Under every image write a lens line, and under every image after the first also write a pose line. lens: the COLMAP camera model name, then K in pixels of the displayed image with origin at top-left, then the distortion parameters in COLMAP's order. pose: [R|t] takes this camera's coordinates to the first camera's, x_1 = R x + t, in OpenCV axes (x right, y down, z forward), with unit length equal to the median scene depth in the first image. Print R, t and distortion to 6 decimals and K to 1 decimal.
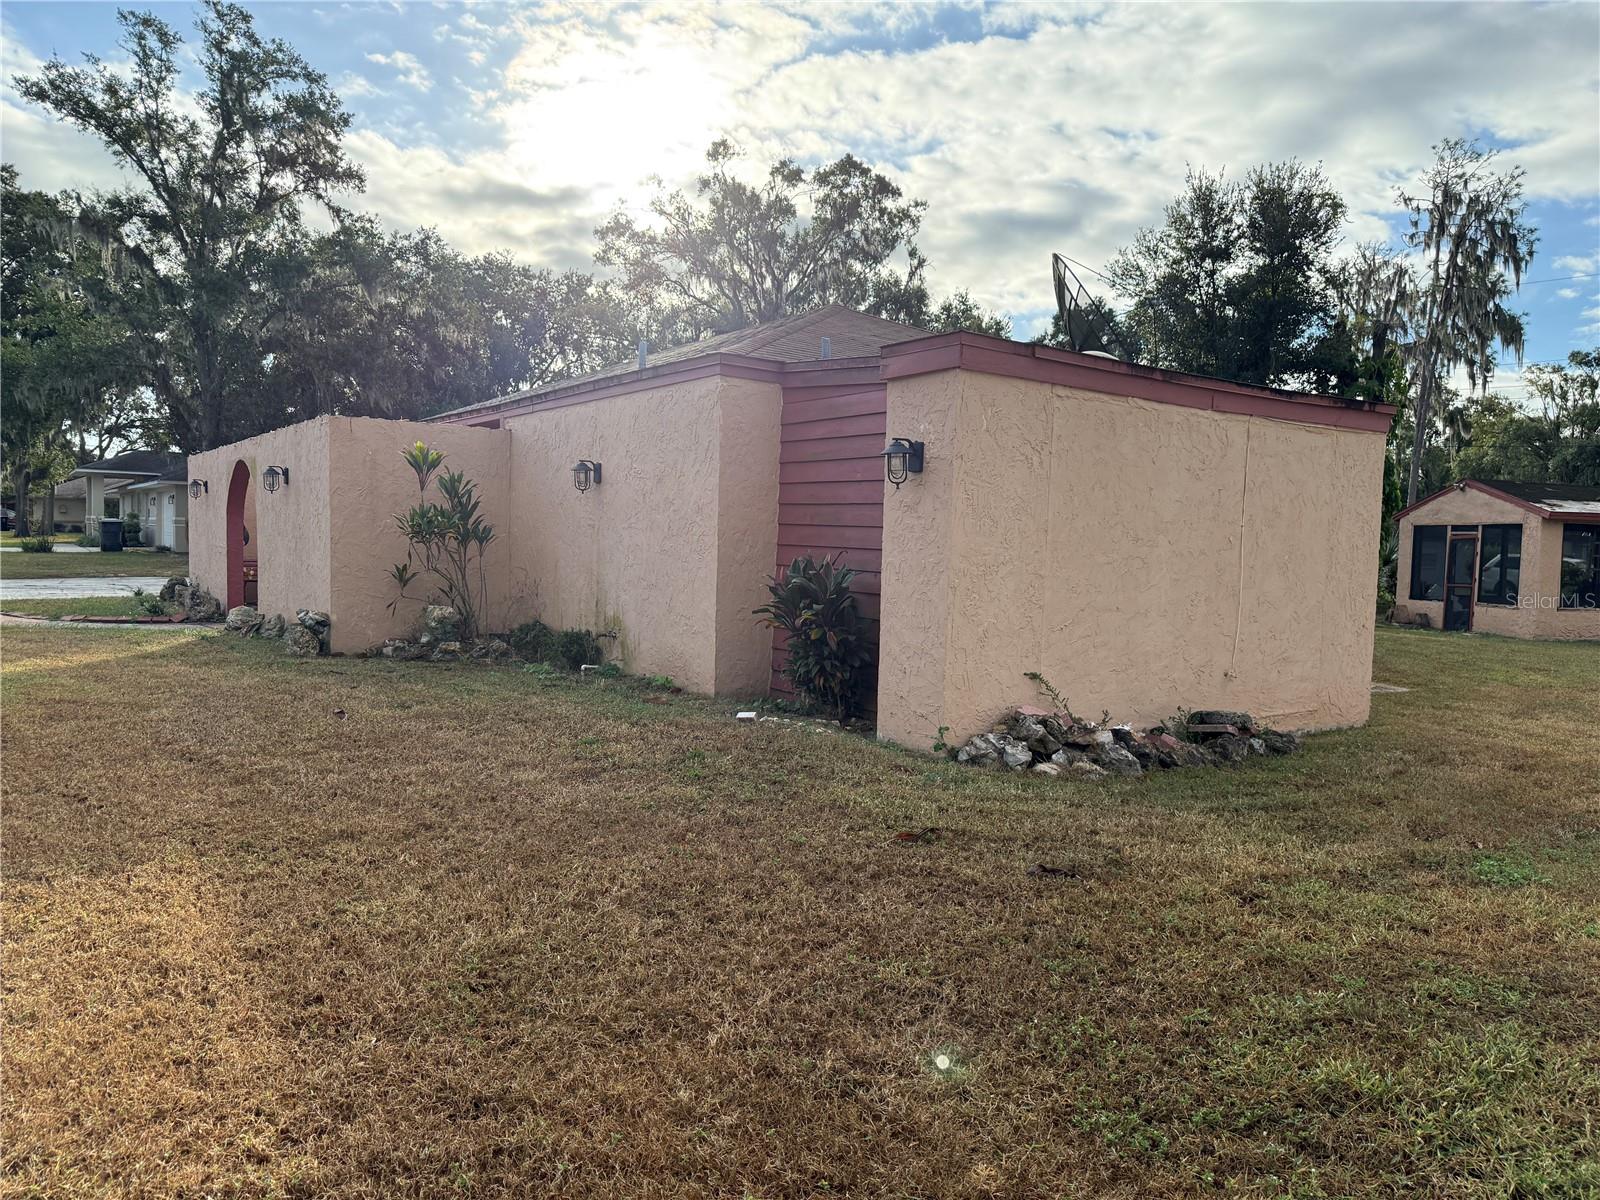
lens RADIAL K [[1080.8, 0, 800.0], [0, 1080.8, 600.0], [0, 0, 1]] dist [-0.027641, 0.000615]
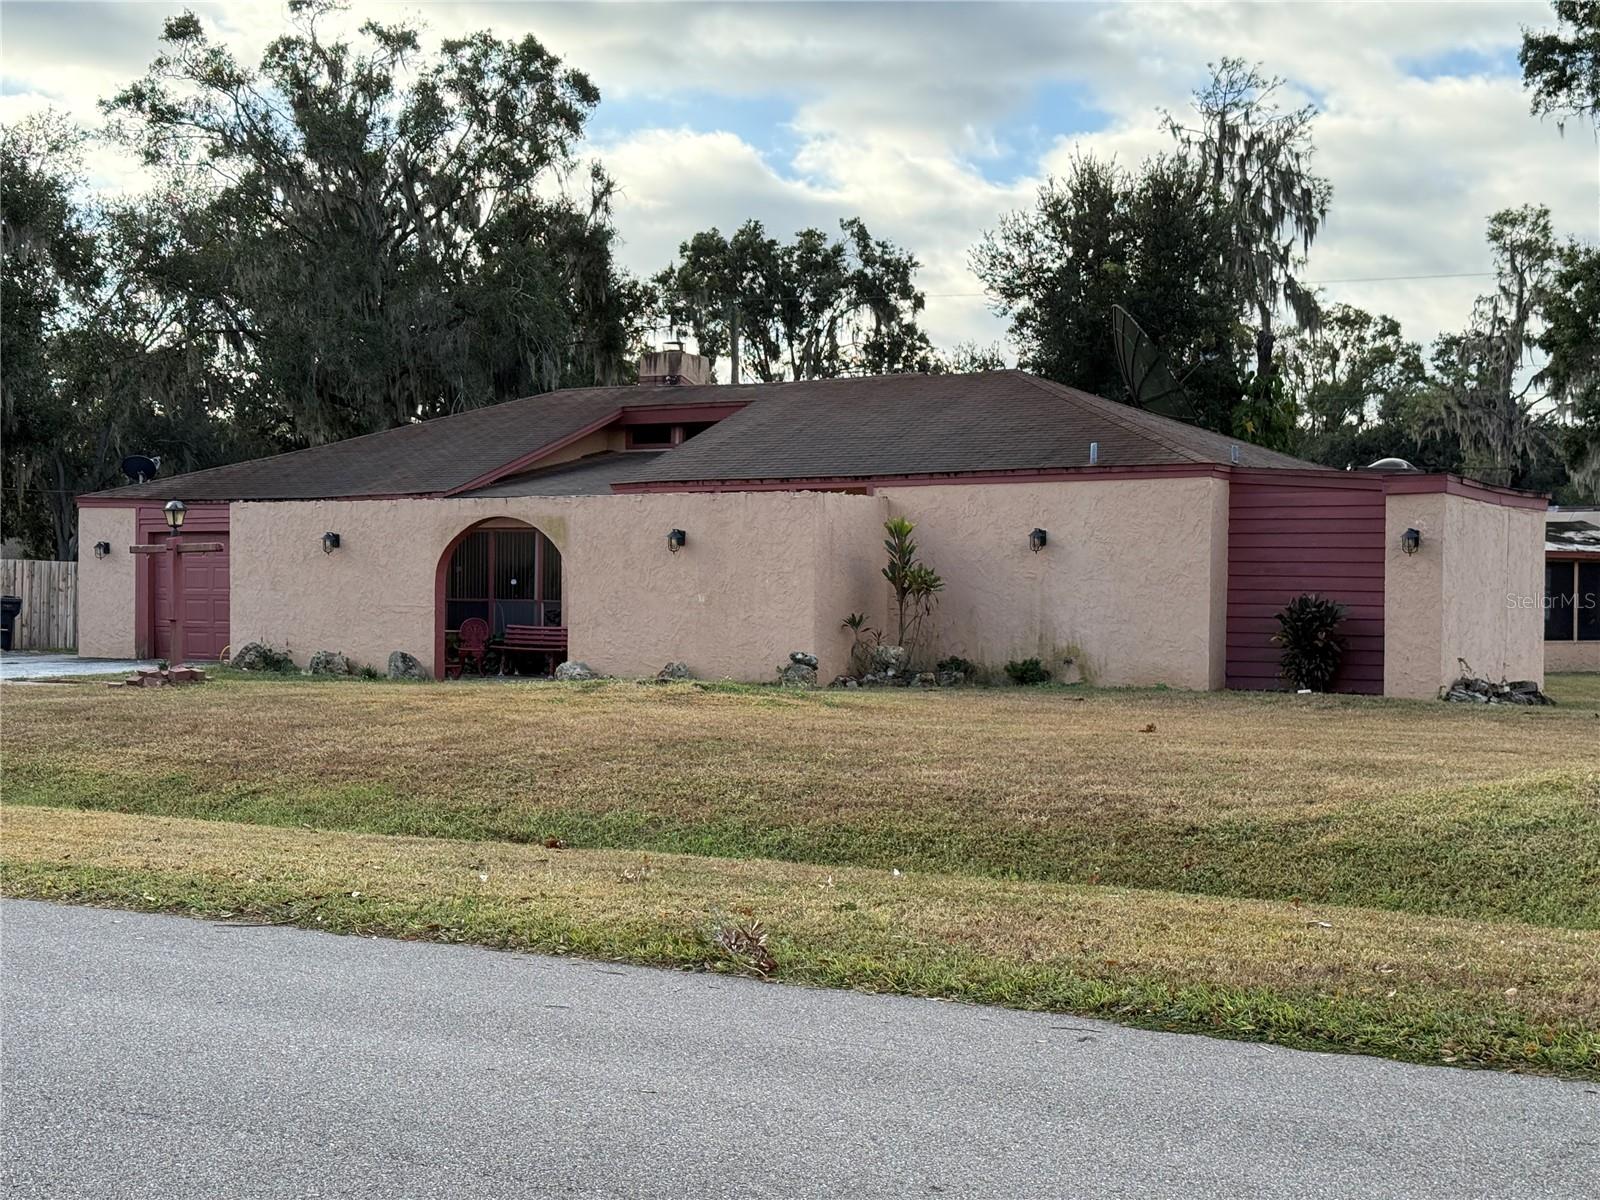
lens RADIAL K [[2202.4, 0, 800.0], [0, 2202.4, 600.0], [0, 0, 1]] dist [0.166128, -0.350026]
pose [[0.900356, -0.020602, 0.434665, -0.397951], [0.042598, 0.998254, -0.040922, 0.013264], [-0.433063, 0.055360, 0.899662, -0.312680]]
